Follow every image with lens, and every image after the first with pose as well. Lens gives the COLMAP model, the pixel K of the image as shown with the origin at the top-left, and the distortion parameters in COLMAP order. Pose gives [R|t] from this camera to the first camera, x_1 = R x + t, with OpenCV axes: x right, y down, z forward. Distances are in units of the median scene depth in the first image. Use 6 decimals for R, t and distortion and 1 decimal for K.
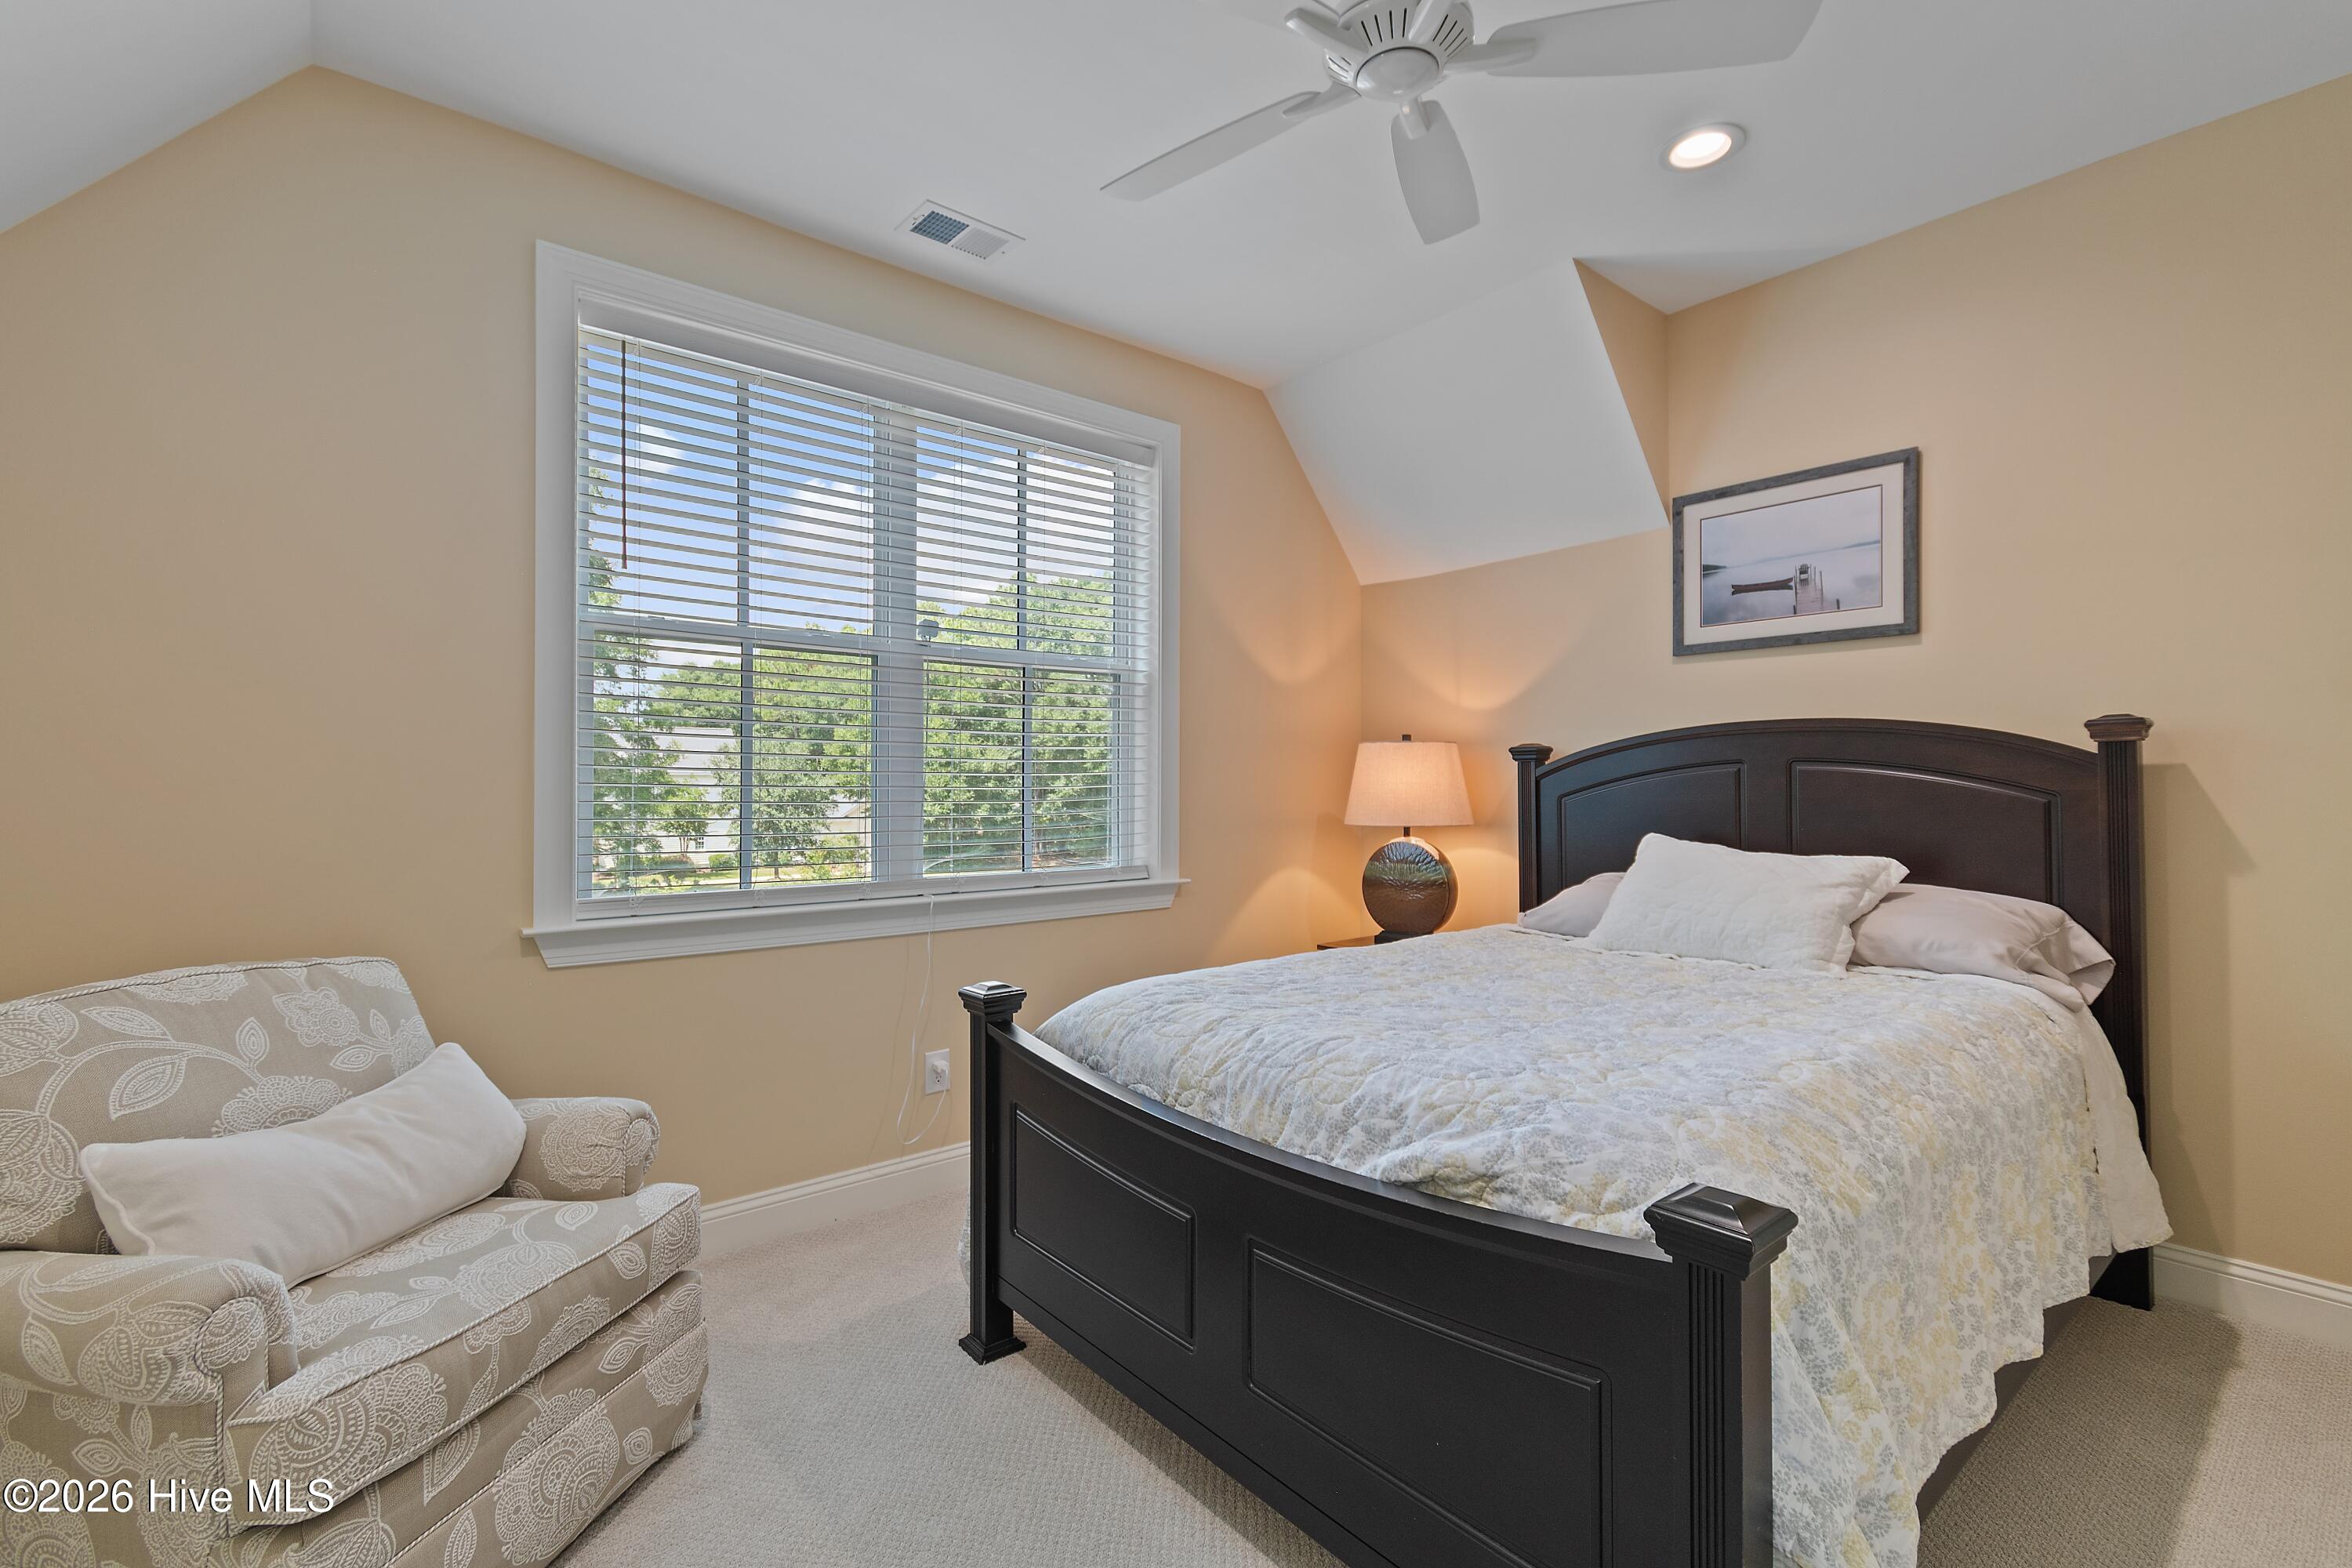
lens RADIAL K [[1048.4, 0, 1180.6], [0, 1048.4, 761.2], [0, 0, 1]] dist [0.001299, -0.000337]
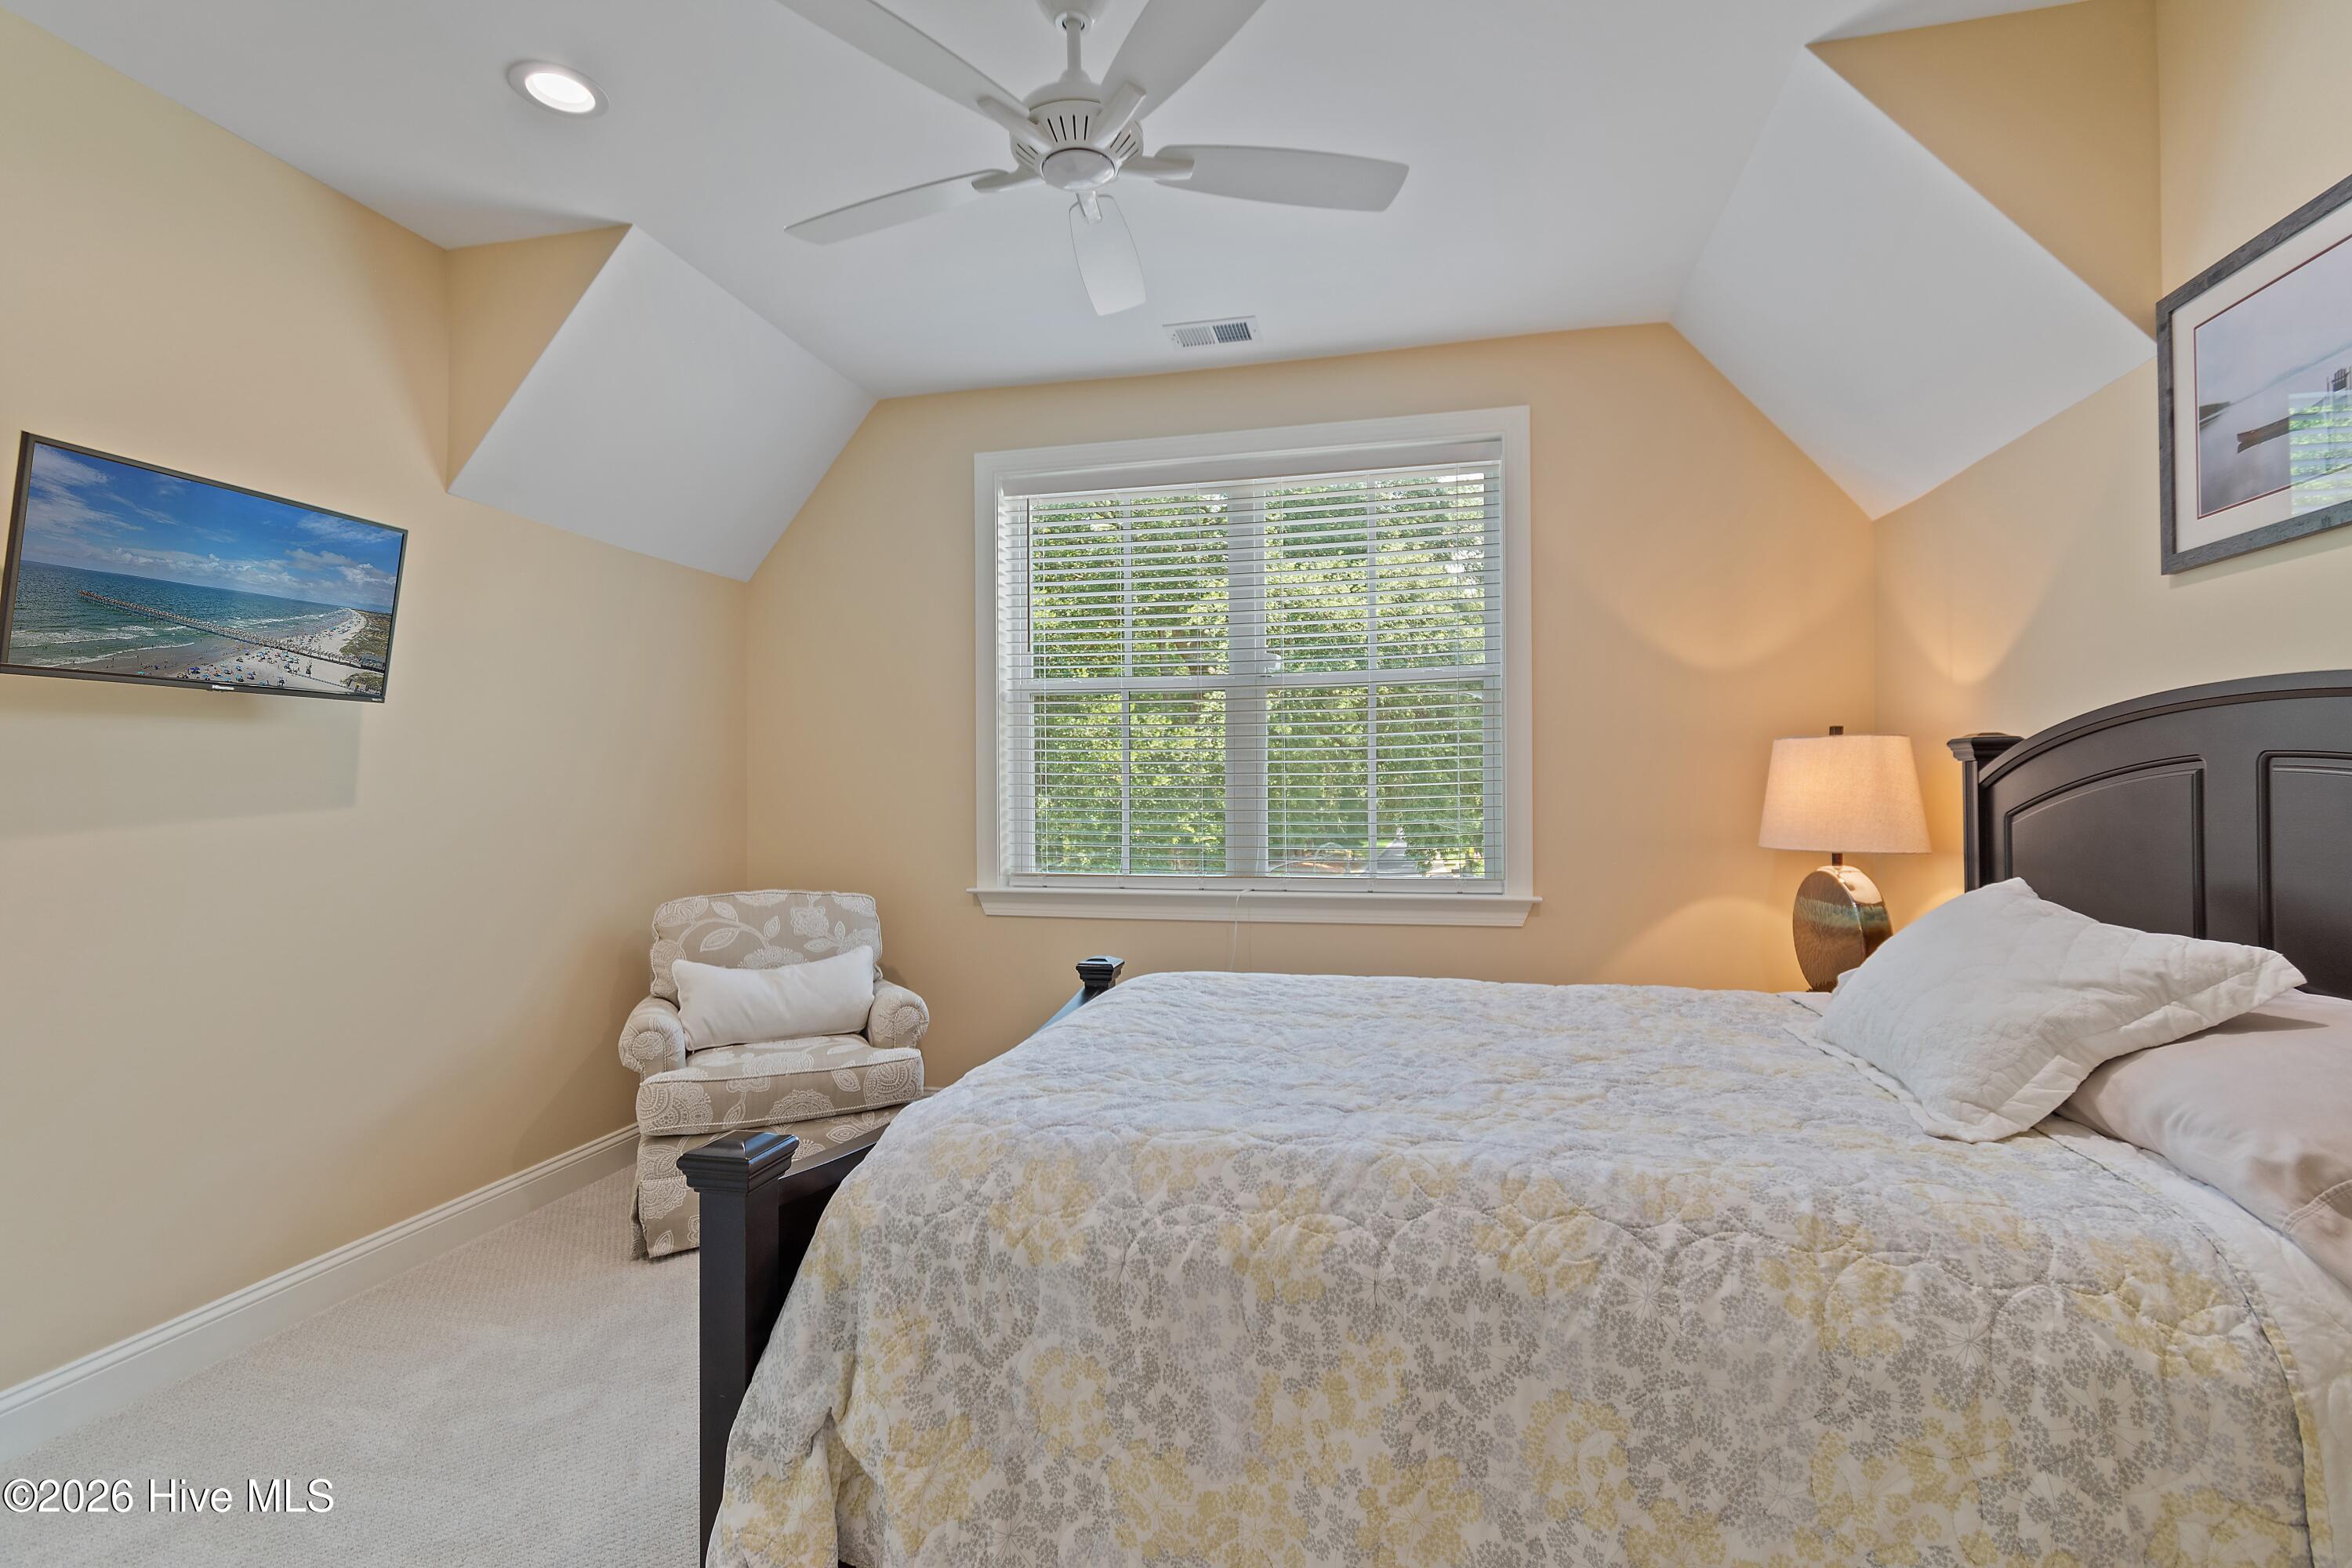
lens RADIAL K [[1048.4, 0, 1180.6], [0, 1048.4, 761.2], [0, 0, 1]] dist [0.001299, -0.000337]
pose [[0.595244, -0.024643, -0.803167, 0.632356], [0.025730, 0.999602, -0.011602, -0.004959], [0.803133, -0.013760, 0.595641, 0.227472]]
